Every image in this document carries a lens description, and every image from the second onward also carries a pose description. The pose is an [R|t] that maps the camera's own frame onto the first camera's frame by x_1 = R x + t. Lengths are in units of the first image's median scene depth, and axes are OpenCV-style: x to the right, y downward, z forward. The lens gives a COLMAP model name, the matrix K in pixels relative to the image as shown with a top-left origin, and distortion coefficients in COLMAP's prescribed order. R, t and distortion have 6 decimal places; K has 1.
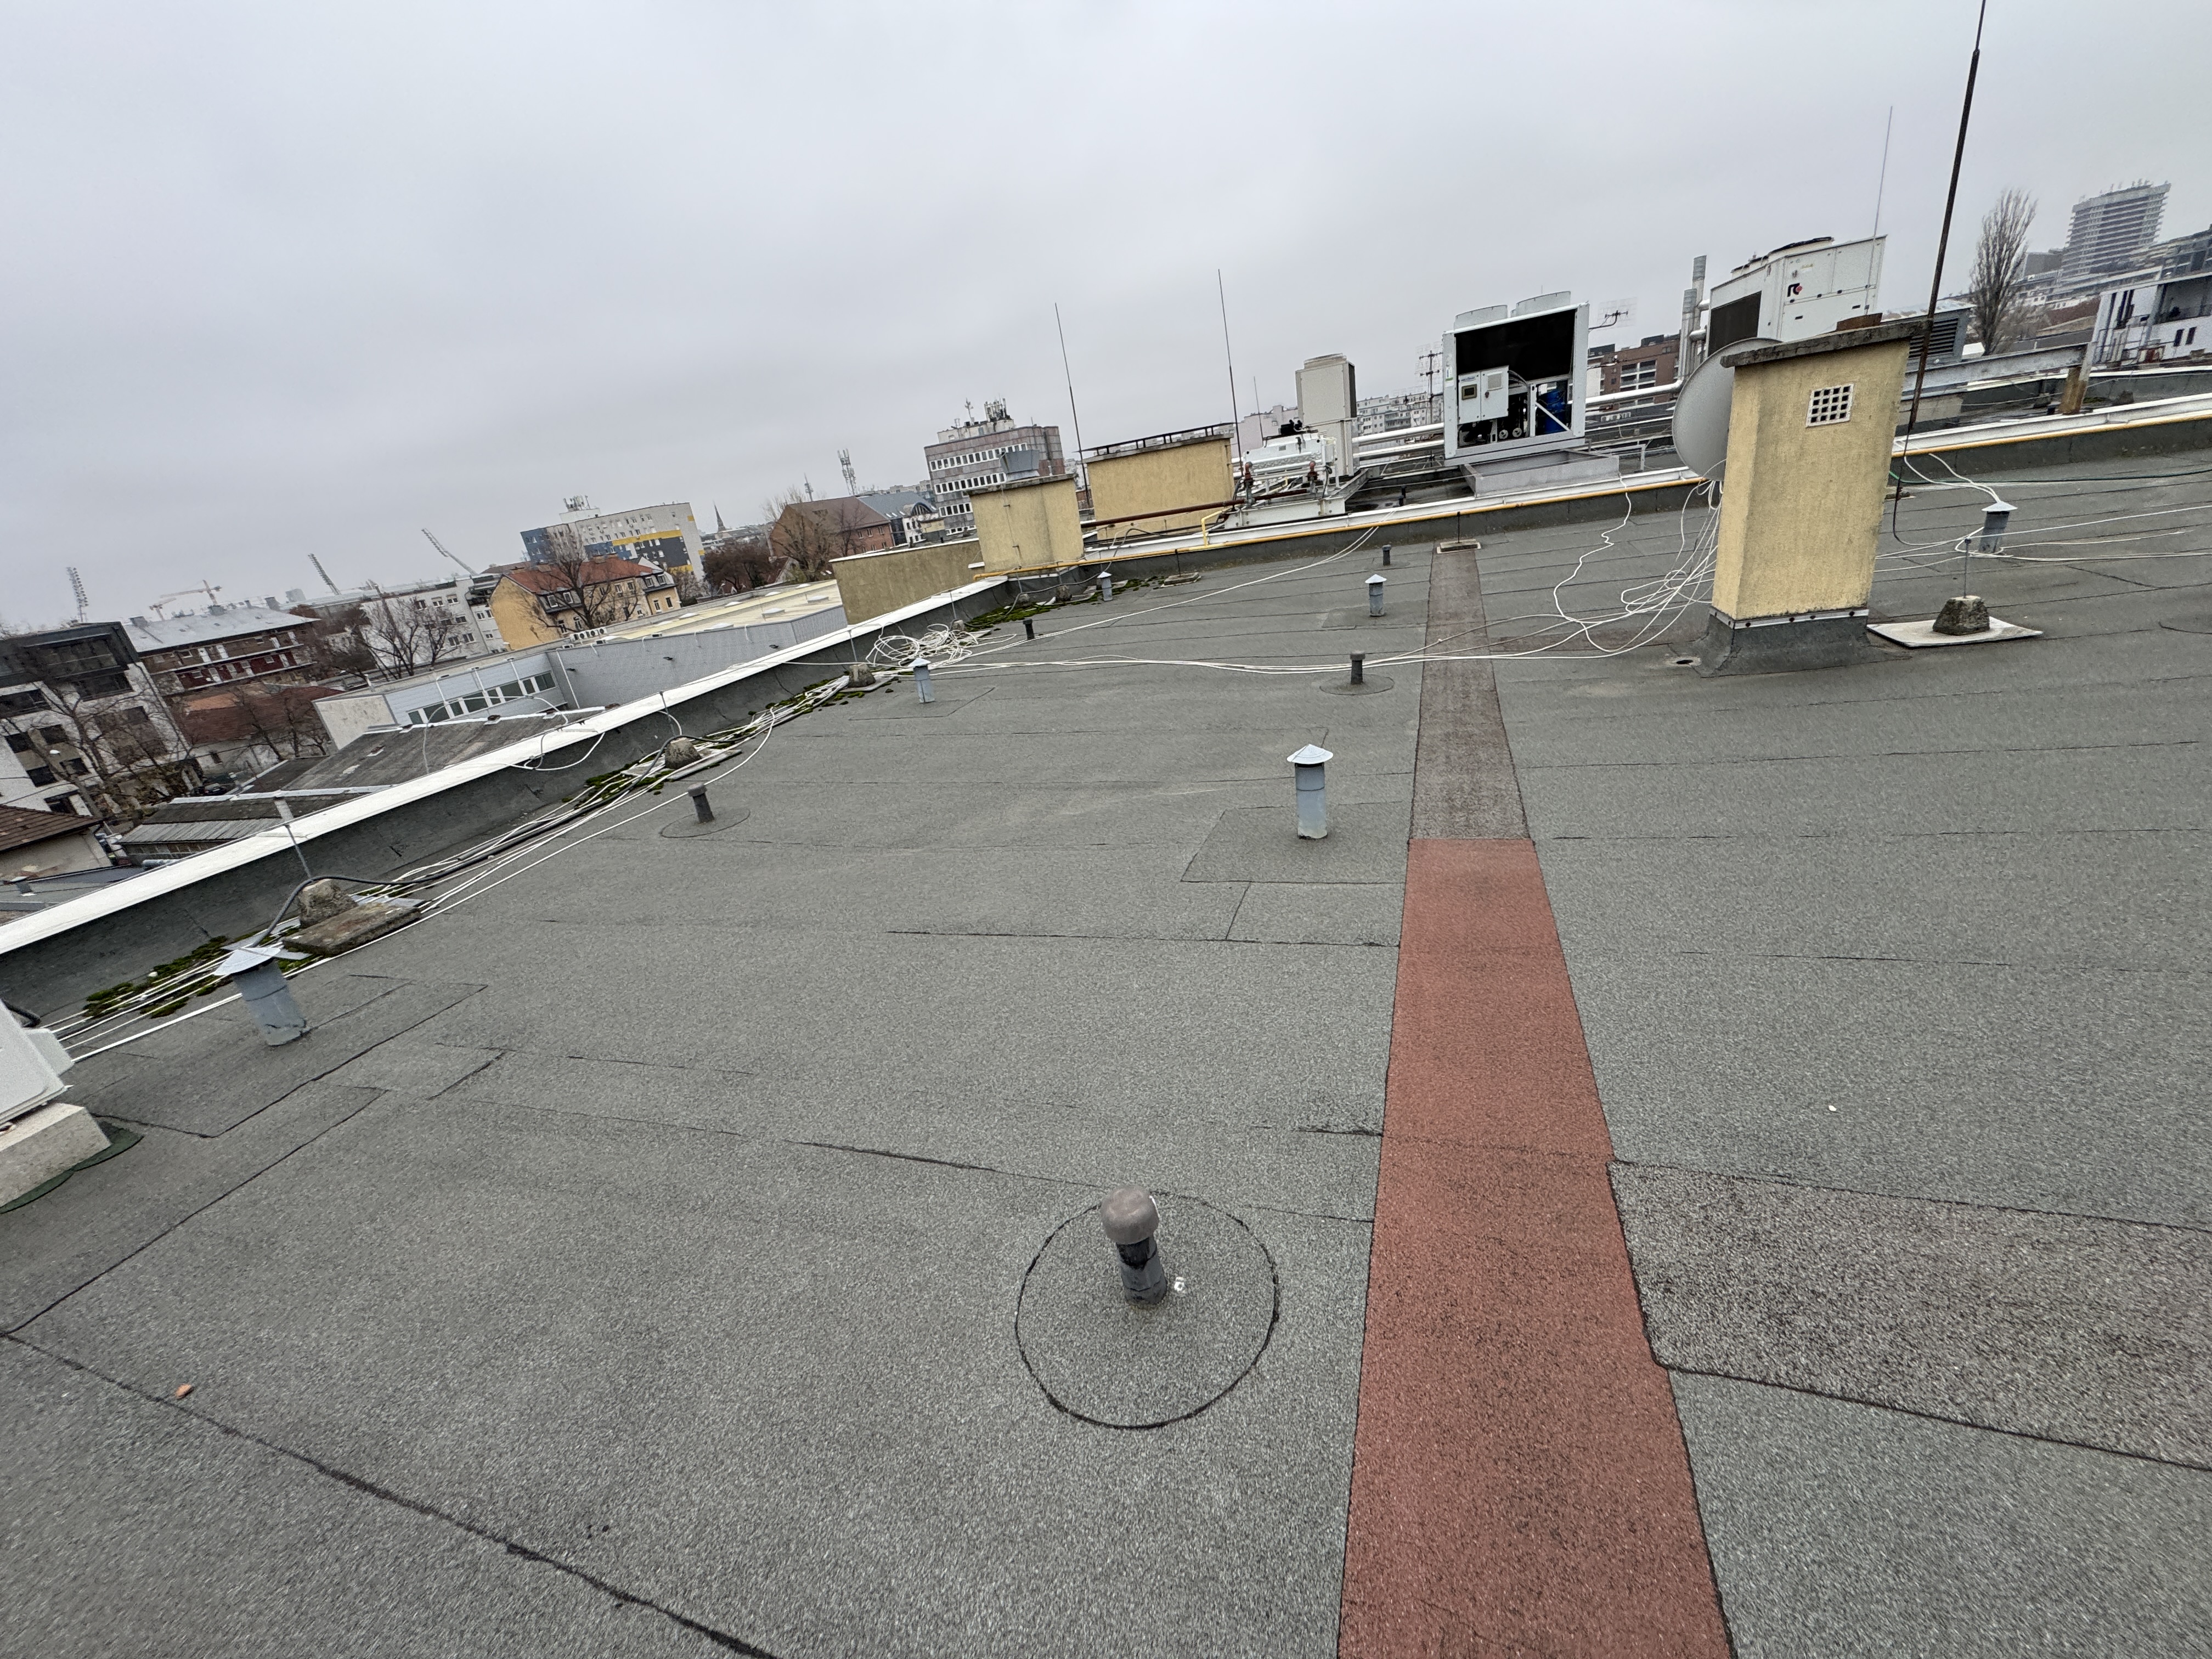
lens RADIAL K [[877.9, 0, 1103.5], [0, 877.9, 828.2], [0, 0, 1]] dist [-0.001793, -0.000309]
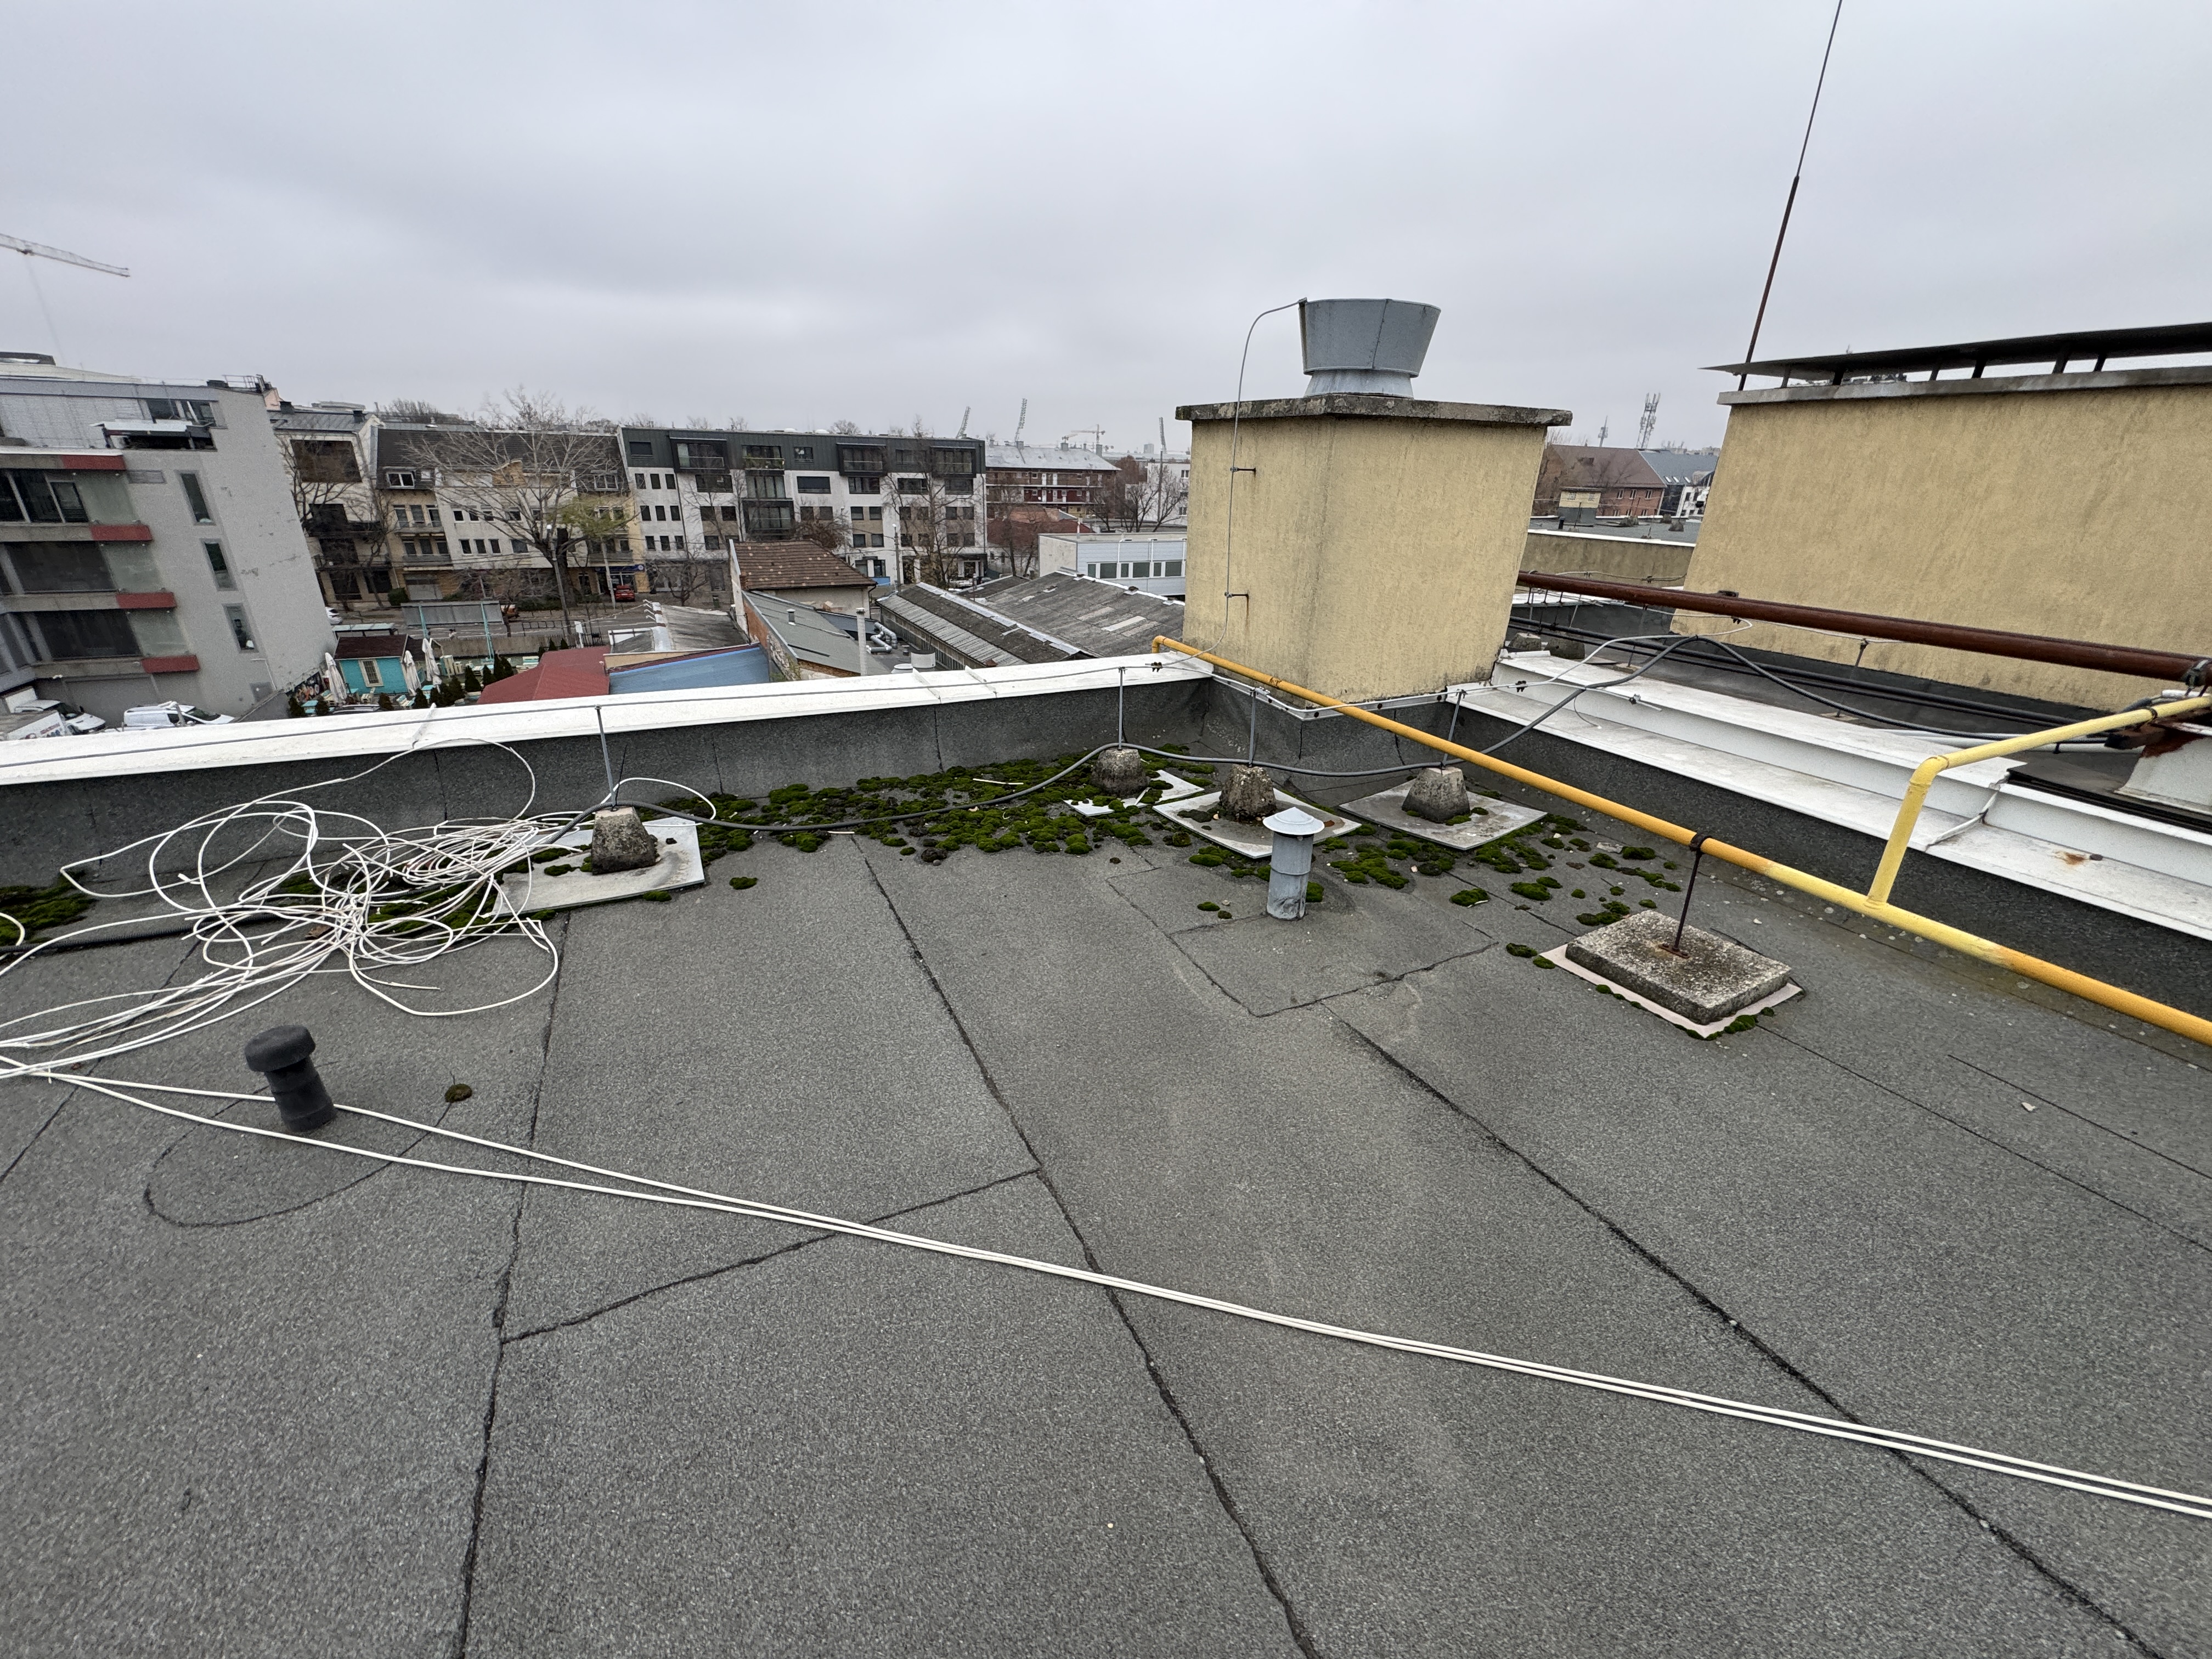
lens RADIAL K [[880.3, 0, 1104.7], [0, 880.3, 828.0], [0, 0, 1]] dist [-0.003227, 0.000111]
pose [[0.695632, 0.426589, -0.578030, 0.077947], [-0.386431, 0.900482, 0.199509, -0.222638], [0.605613, 0.084584, 0.791251, 0.546743]]
